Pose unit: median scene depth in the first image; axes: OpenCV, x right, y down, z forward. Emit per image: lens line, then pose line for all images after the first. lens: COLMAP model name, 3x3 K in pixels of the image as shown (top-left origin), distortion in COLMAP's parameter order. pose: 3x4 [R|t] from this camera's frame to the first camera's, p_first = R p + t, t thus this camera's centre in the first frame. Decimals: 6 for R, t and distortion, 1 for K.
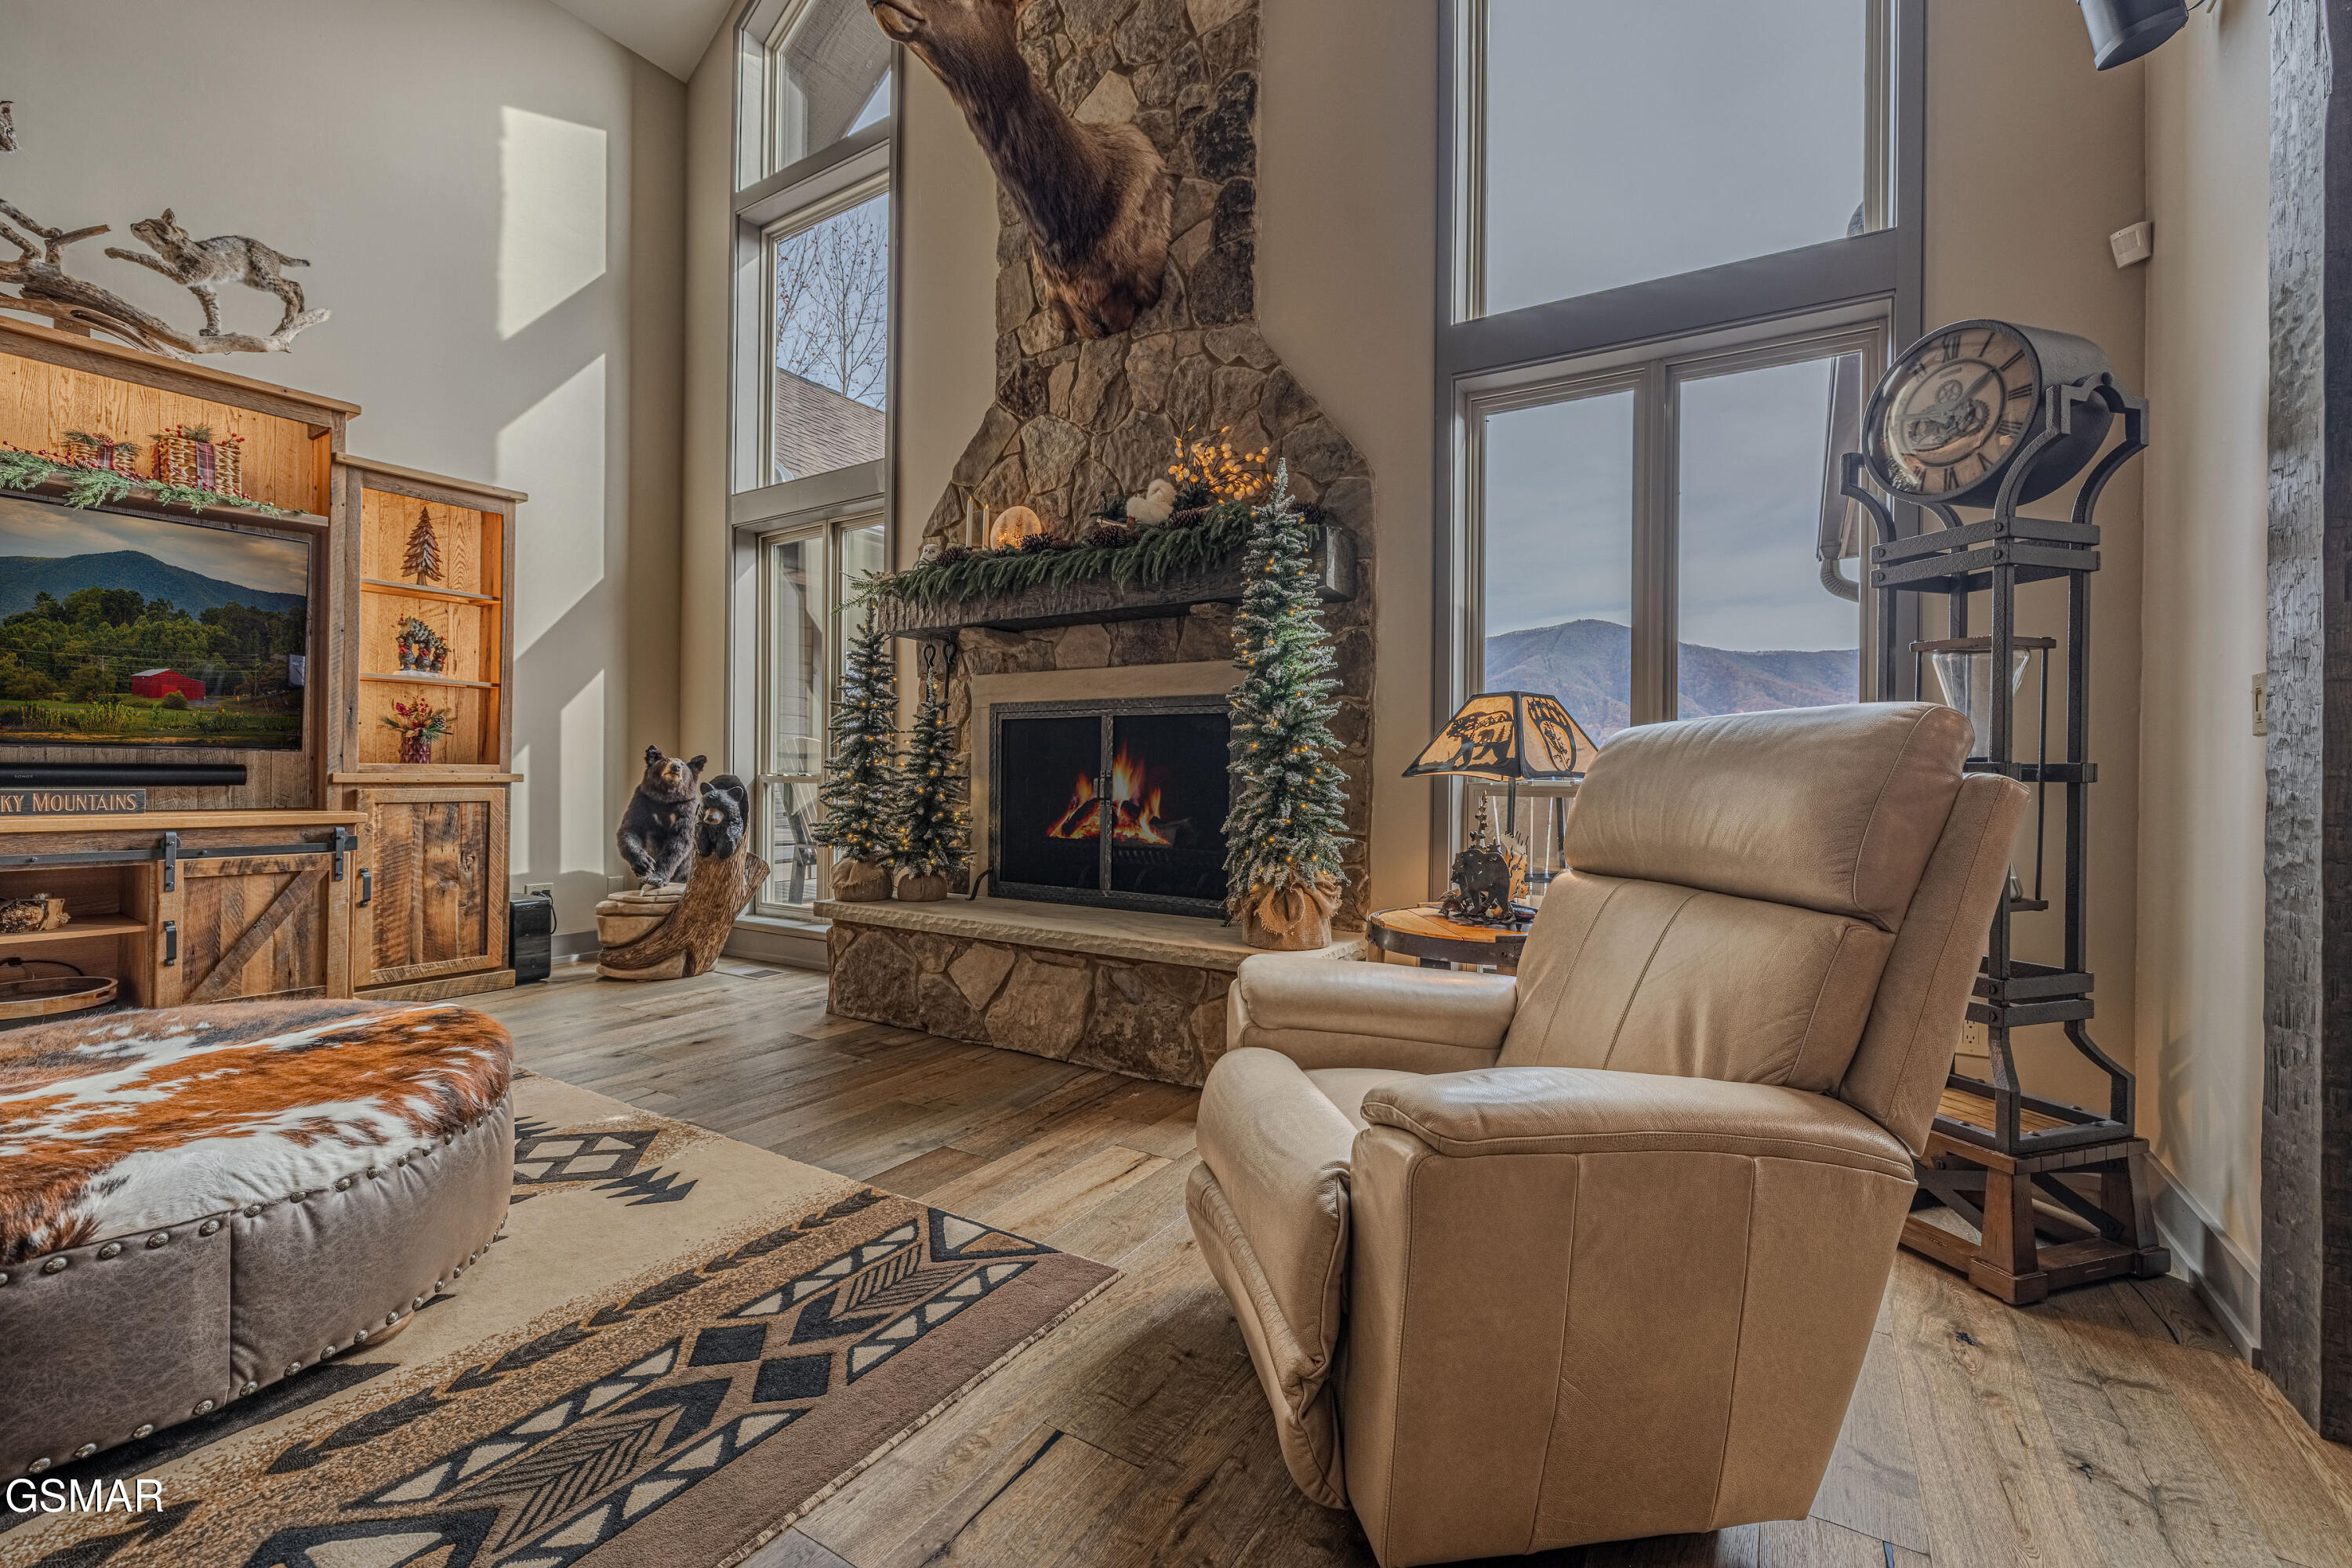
lens RADIAL K [[979.9, 0, 1165.9], [0, 979.9, 770.5], [0, 0, 1]] dist [0.003589, -0.000680]
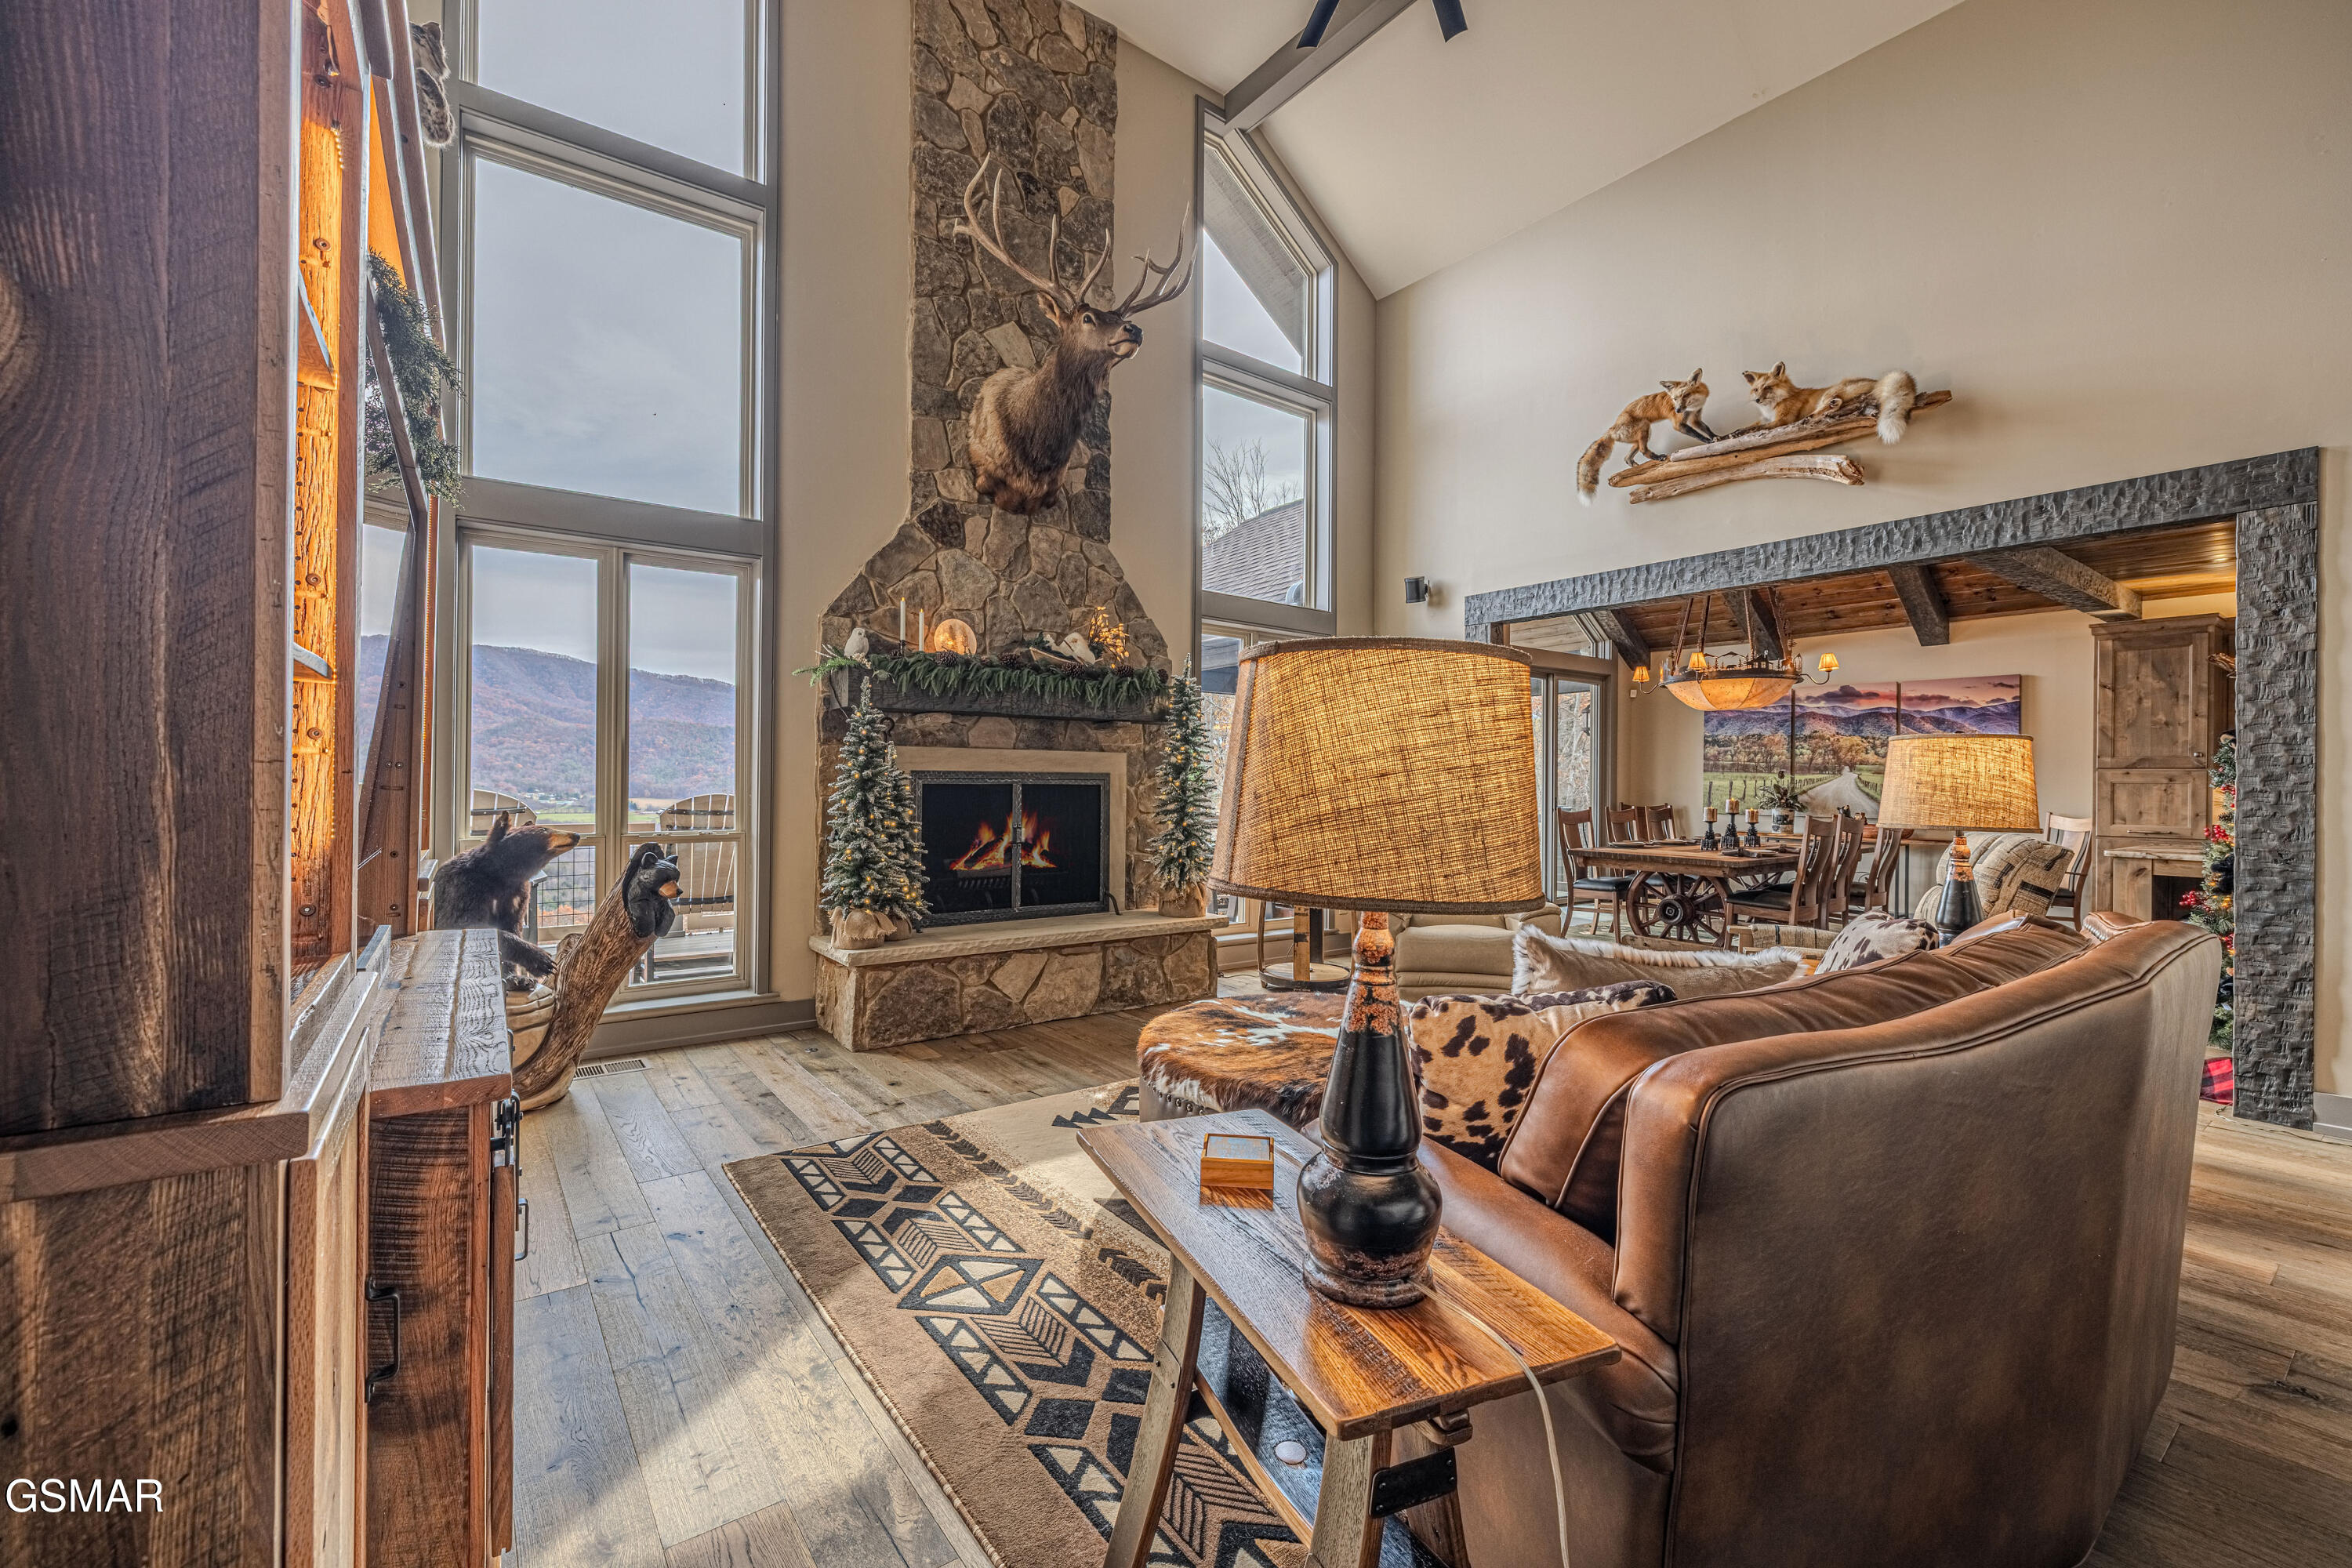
lens RADIAL K [[979.9, 0, 1182.0], [0, 979.9, 773.0], [0, 0, 1]] dist [0.003589, -0.000680]
pose [[0.370314, 0.000803, 0.928906, -1.341228], [-0.010309, 0.999942, 0.003245, -0.082049], [-0.928850, -0.010778, 0.370300, 0.267888]]
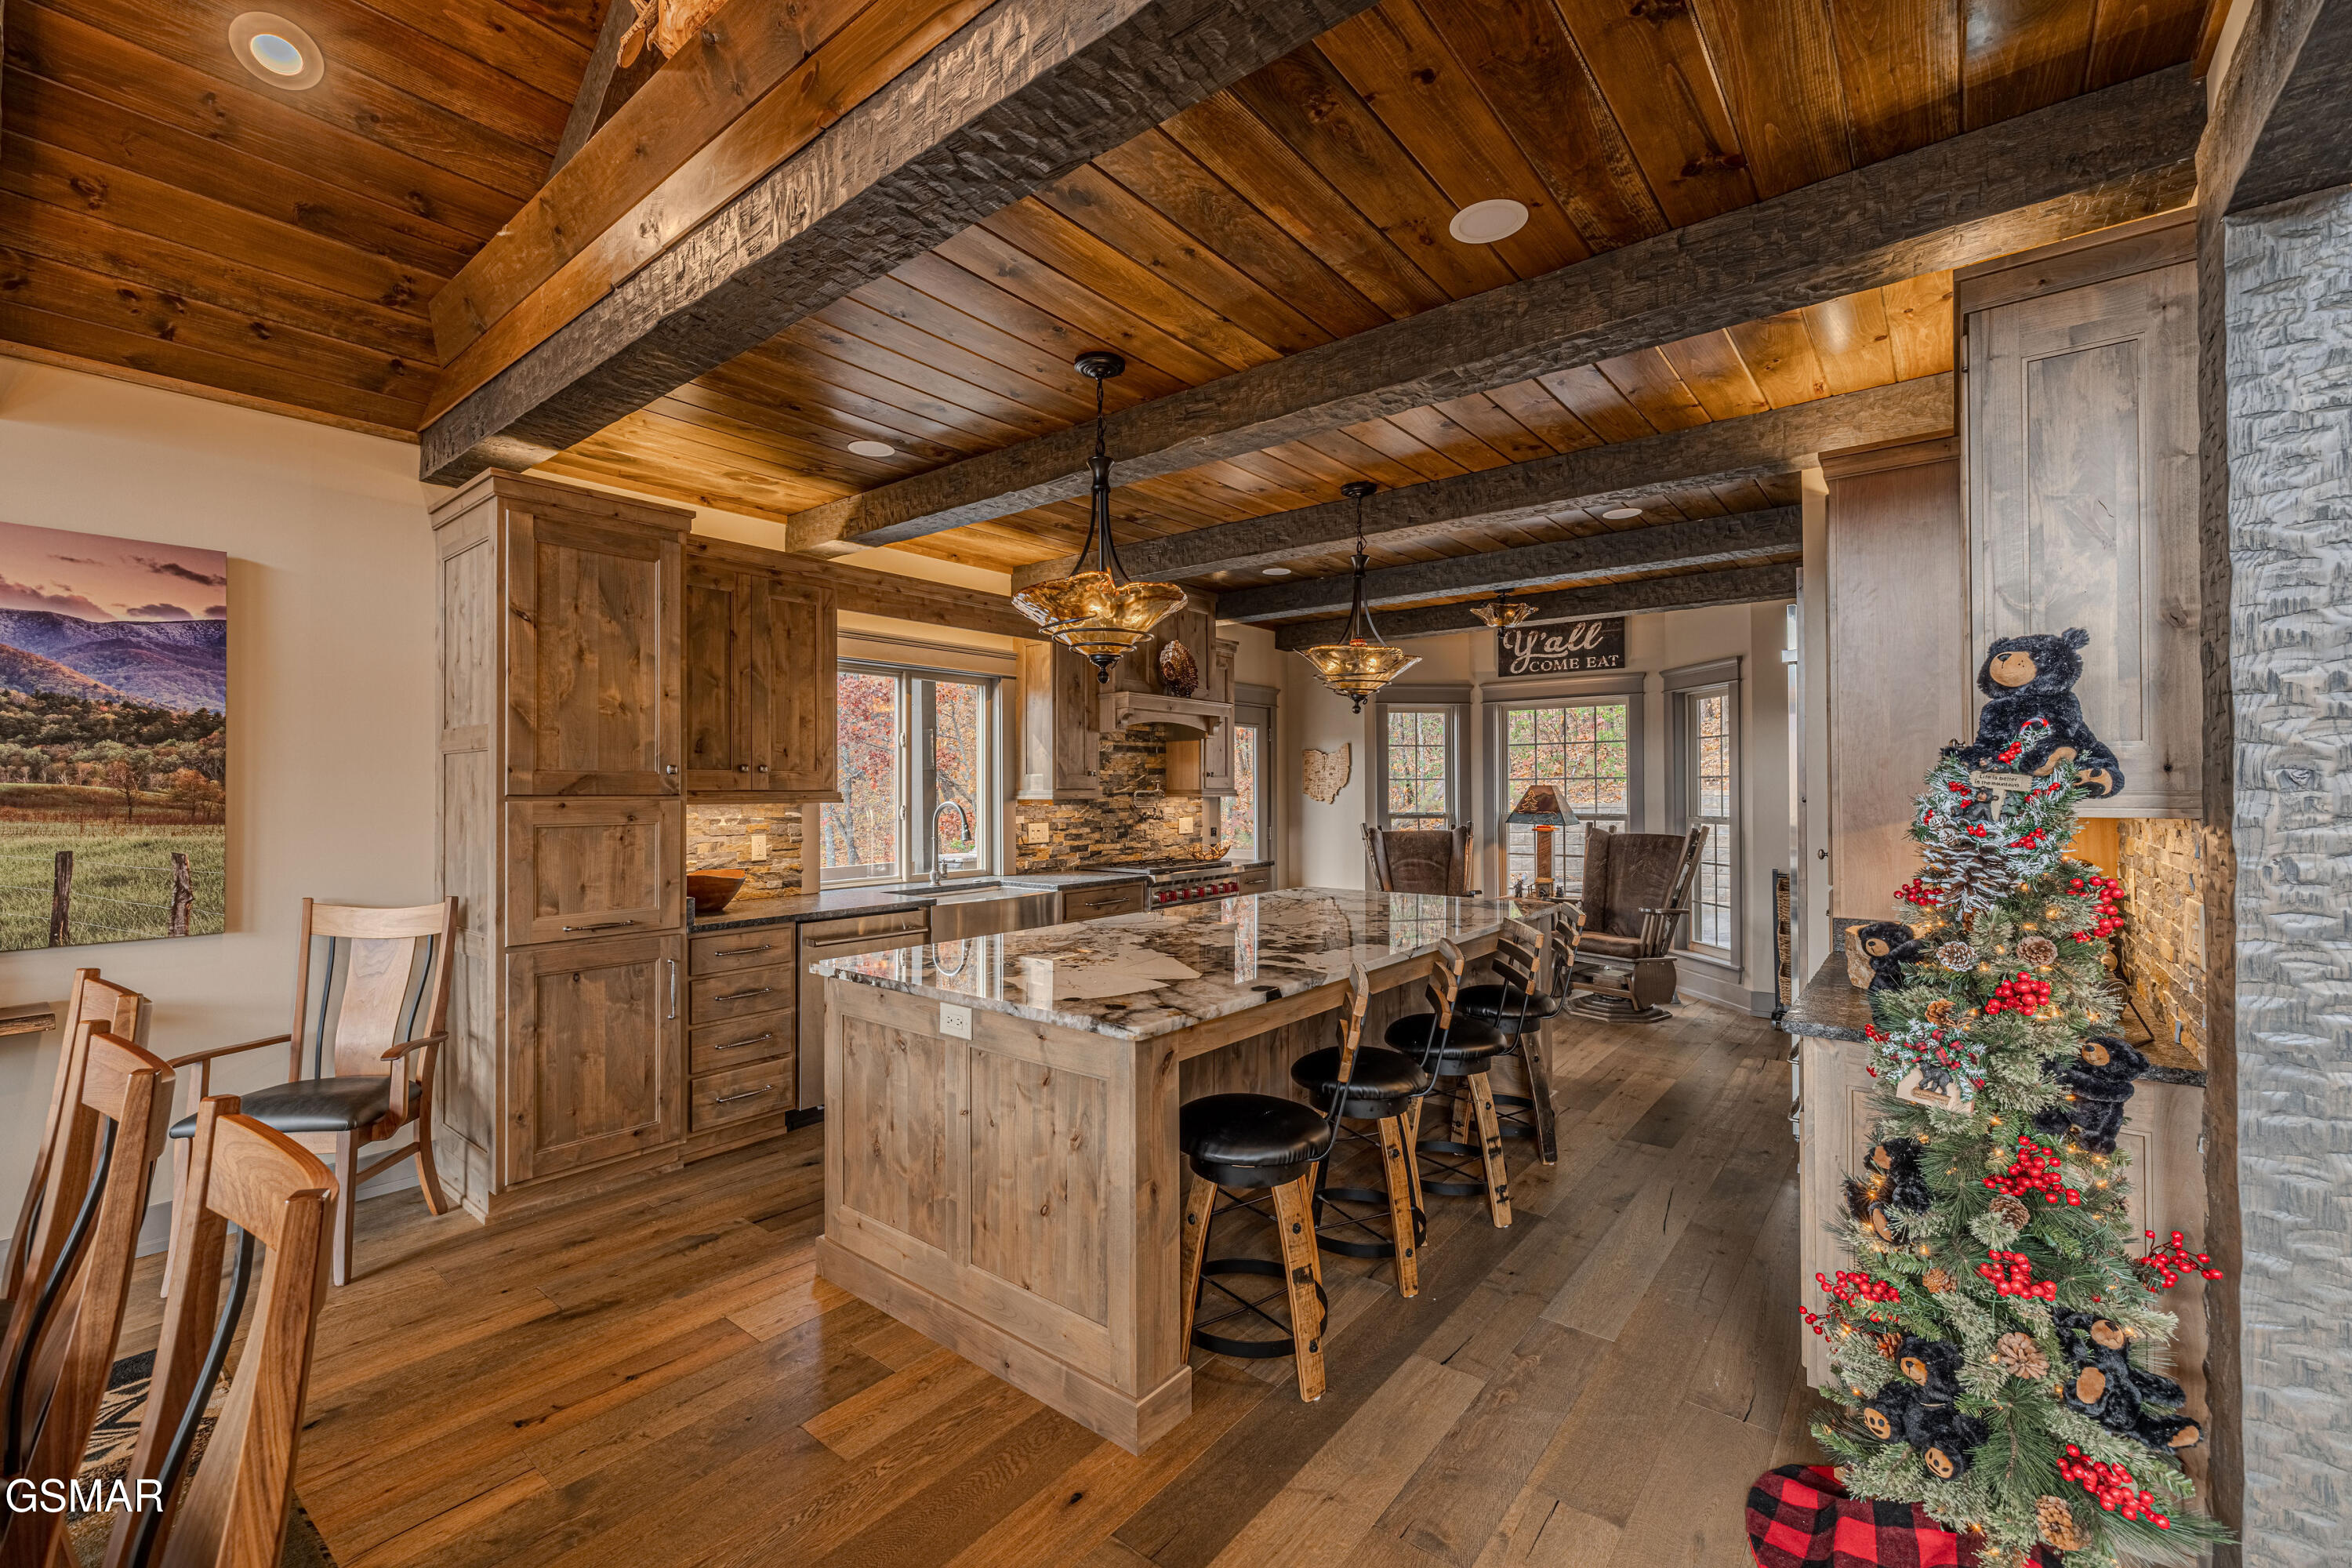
lens RADIAL K [[979.9, 0, 1166.5], [0, 979.9, 784.7], [0, 0, 1]] dist [0.003589, -0.000680]
pose [[-0.992984, -0.002858, 0.118213, 0.429291], [-0.003755, 0.999966, -0.007369, -0.108919], [-0.118188, -0.007762, -0.992961, 0.097539]]
